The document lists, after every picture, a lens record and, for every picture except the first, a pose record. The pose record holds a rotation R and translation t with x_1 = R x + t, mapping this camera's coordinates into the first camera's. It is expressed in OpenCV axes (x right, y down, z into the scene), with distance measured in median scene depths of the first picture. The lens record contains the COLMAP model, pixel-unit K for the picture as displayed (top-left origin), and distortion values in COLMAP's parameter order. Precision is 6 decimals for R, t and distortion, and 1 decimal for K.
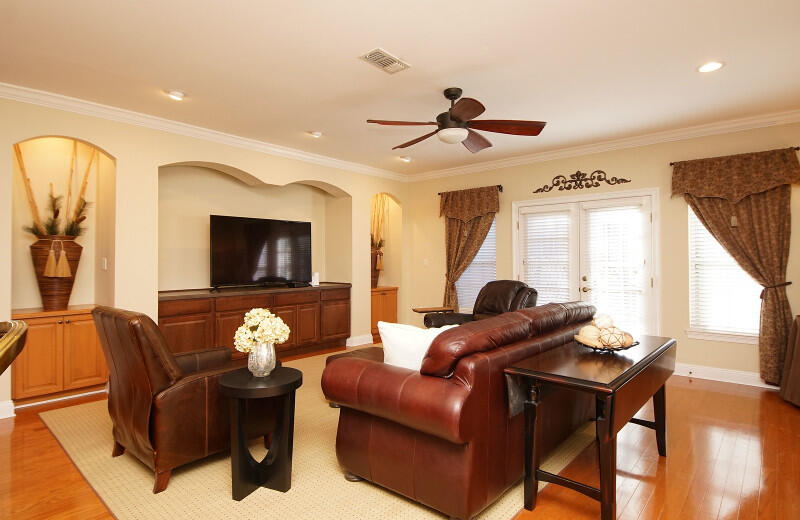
lens RADIAL K [[428.4, 0, 399.5], [0, 428.4, 253.2], [0, 0, 1]] dist [0.015956, -0.016644]
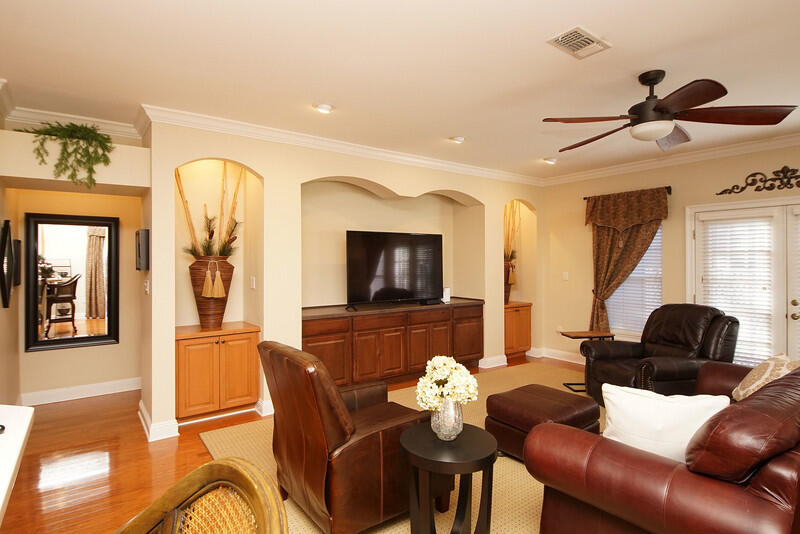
lens RADIAL K [[427.8, 0, 403.4], [0, 427.8, 262.5], [0, 0, 1]] dist [0.016969, -0.016205]
pose [[0.976184, -0.000386, -0.216942, -0.125212], [0.003781, 0.999877, 0.015239, -0.037078], [0.216909, -0.015696, 0.976066, 0.099797]]
